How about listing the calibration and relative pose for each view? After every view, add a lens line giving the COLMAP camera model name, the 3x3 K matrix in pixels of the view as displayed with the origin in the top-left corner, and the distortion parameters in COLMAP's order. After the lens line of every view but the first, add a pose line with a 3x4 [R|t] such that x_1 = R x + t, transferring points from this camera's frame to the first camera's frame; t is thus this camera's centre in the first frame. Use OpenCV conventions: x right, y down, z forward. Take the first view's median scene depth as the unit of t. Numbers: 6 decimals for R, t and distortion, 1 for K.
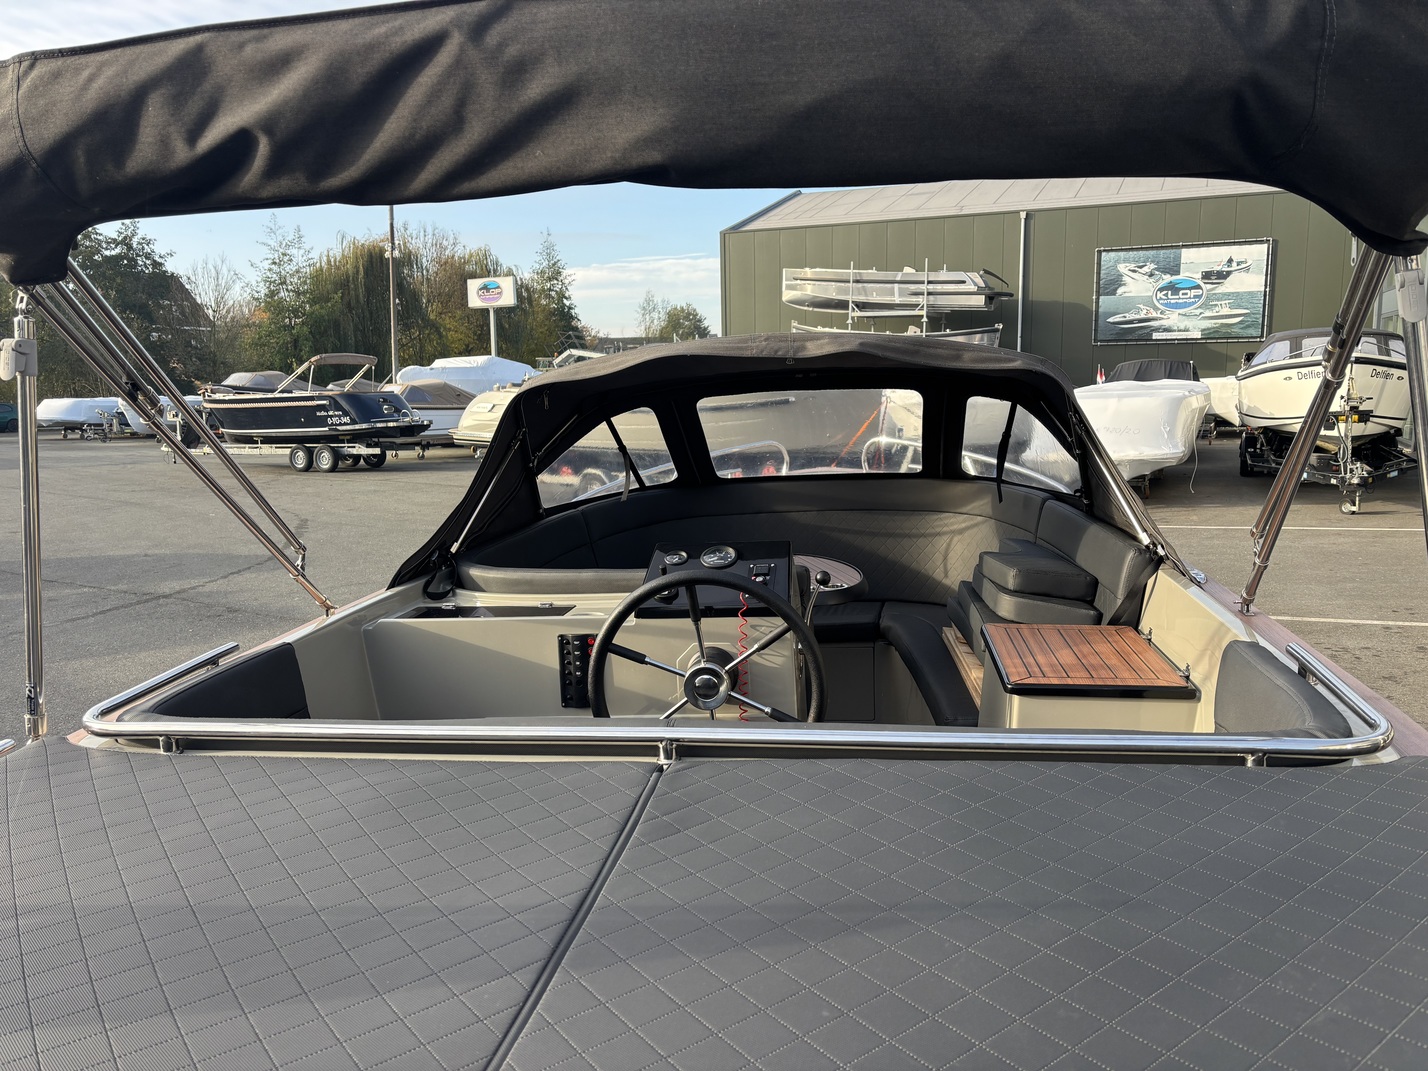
lens RADIAL K [[1075.6, 0, 710.4], [0, 1075.6, 534.7], [0, 0, 1]] dist [0.049657, -0.052385]
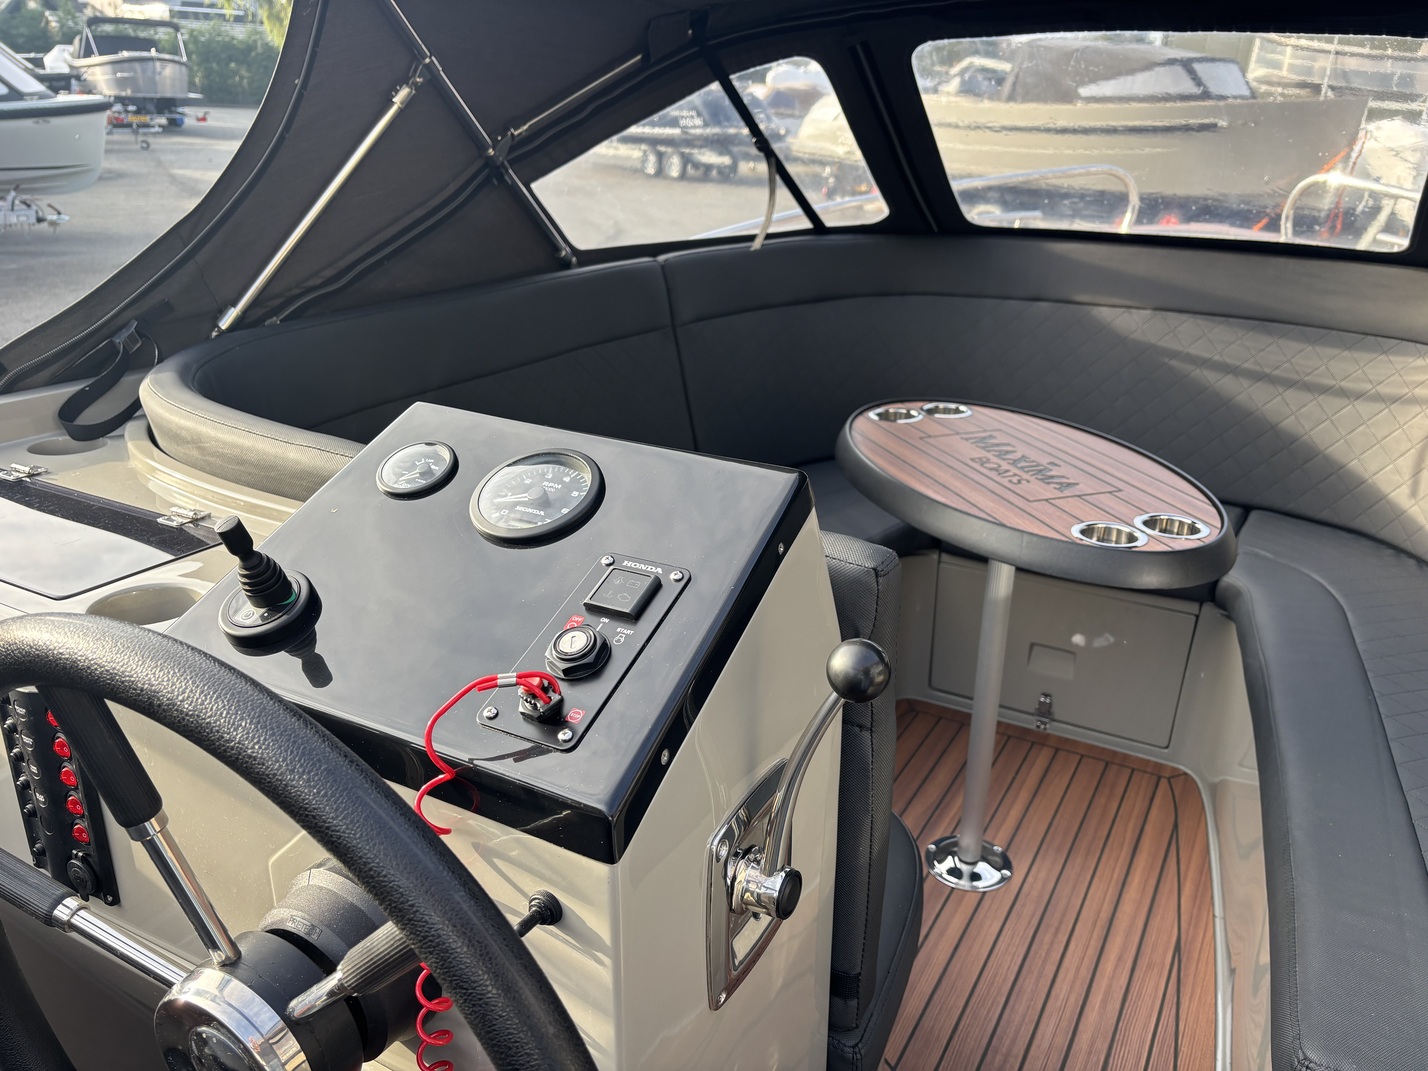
lens RADIAL K [[1075.6, 0, 710.4], [0, 1075.6, 543.5], [0, 0, 1]] dist [0.049657, -0.052385]
pose [[0.934962, 0.189285, -0.300030, 0.068522], [-0.109843, 0.958658, 0.262506, -0.024183], [0.337315, -0.212477, 0.917100, 0.377663]]
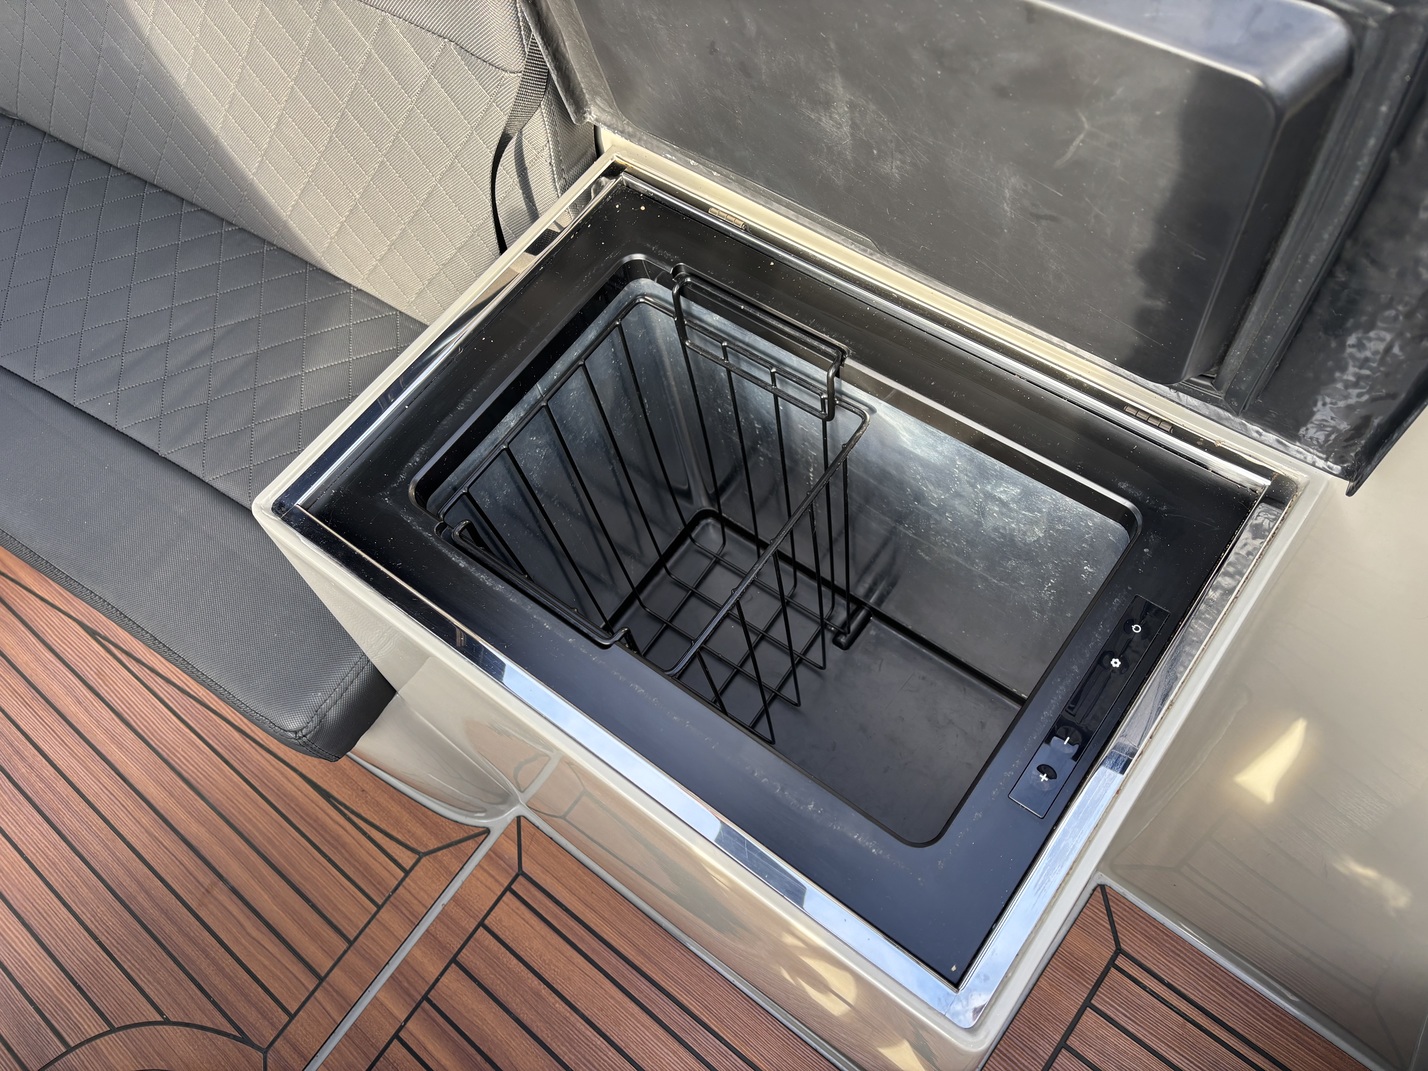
lens RADIAL K [[1075.6, 0, 718.9], [0, 1075.6, 547.3], [0, 0, 1]] dist [0.049657, -0.052385]
pose [[0.481259, -0.799072, 0.360380, 0.116456], [0.239508, 0.515345, 0.822834, -0.047391], [-0.843223, -0.309682, 0.439399, 0.432820]]
